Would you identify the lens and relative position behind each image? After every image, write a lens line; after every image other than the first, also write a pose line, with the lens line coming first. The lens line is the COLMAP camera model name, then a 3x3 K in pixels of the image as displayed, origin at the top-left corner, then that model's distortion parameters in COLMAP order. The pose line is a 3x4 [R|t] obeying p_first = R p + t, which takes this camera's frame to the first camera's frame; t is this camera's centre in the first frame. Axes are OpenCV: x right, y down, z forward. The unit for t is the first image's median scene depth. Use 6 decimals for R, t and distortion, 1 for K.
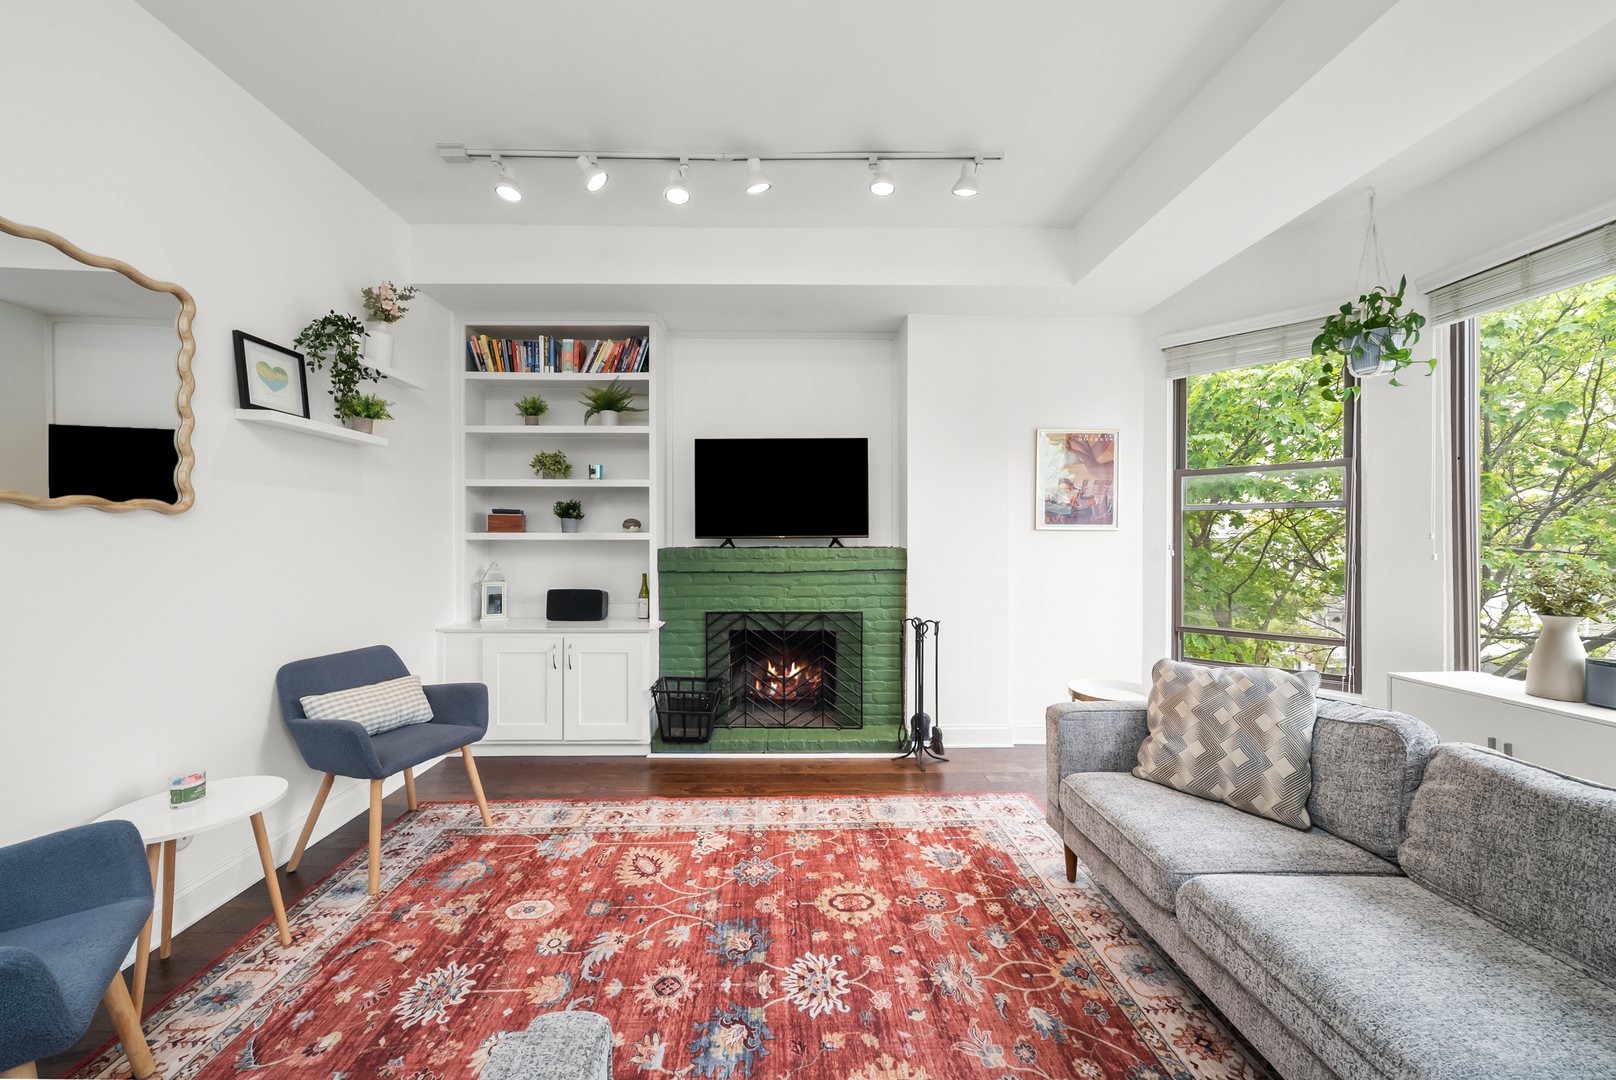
lens RADIAL K [[578.3, 0, 797.4], [0, 578.3, 540.8], [0, 0, 1]] dist [-0.001189, -0.000288]
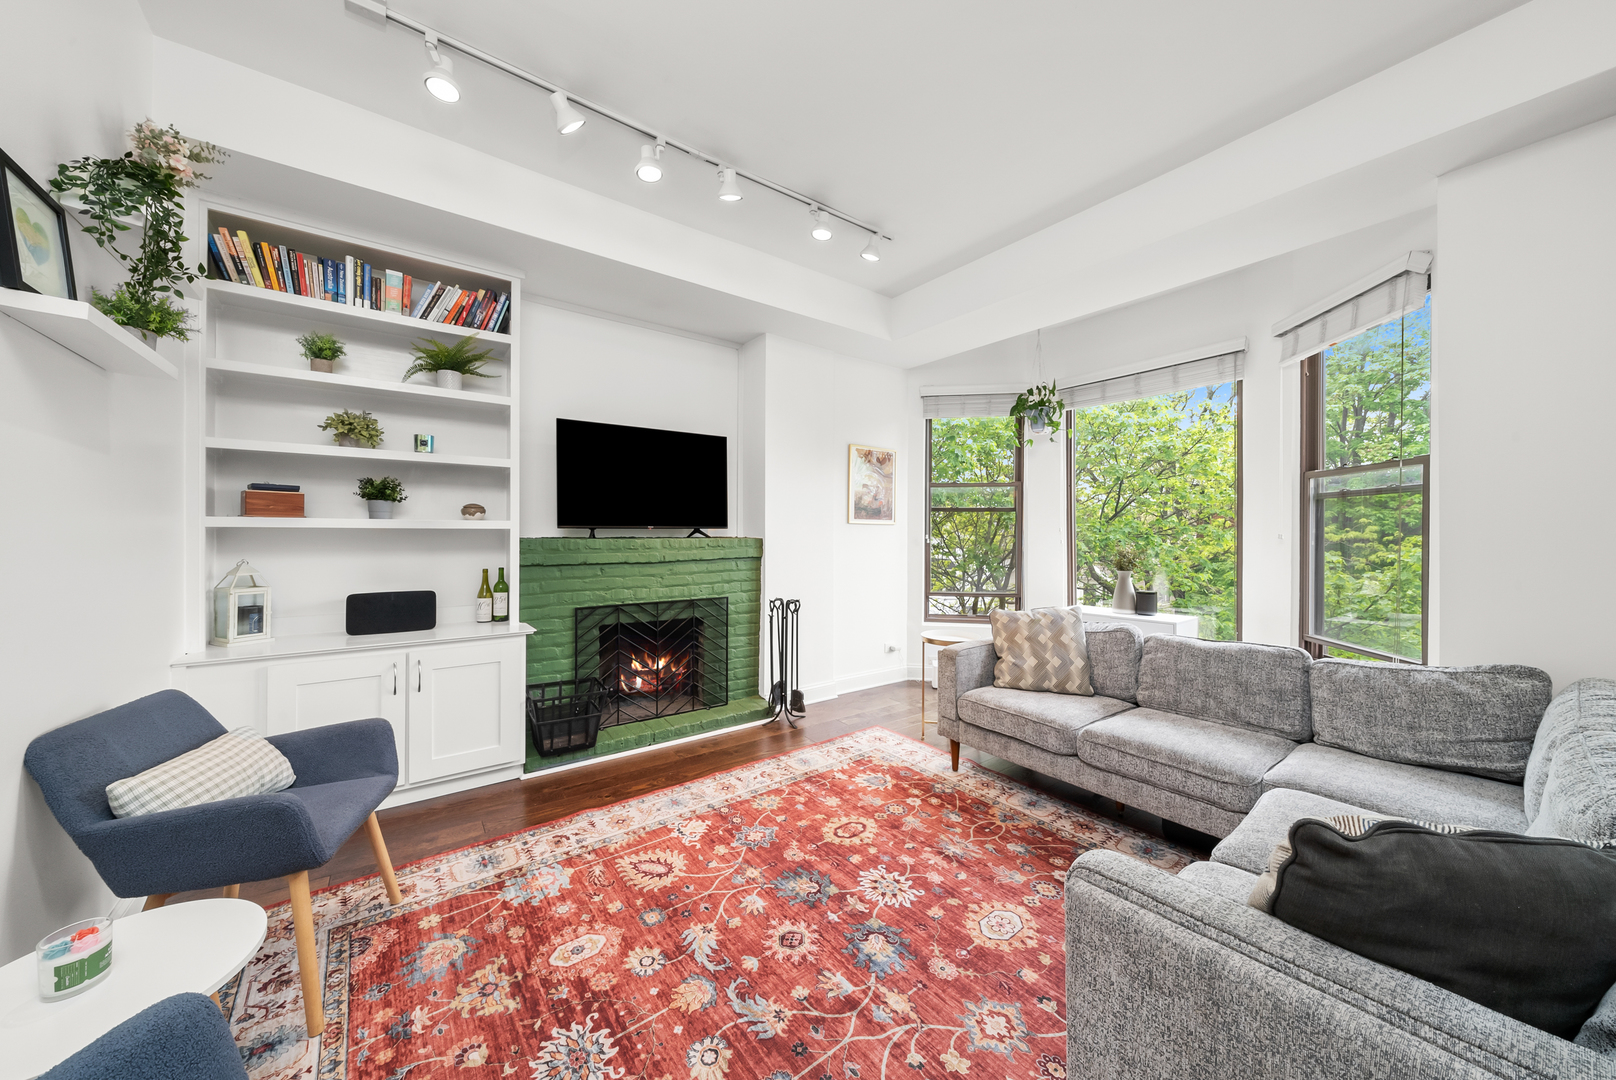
lens RADIAL K [[559.3, 0, 808.0], [0, 559.3, 531.7], [0, 0, 1]] dist [0.000026, -0.000194]
pose [[0.807520, 0.004236, 0.589825, -0.543875], [-0.001649, 0.999987, -0.004924, 0.007994], [-0.589838, 0.003004, 0.807516, 0.088480]]
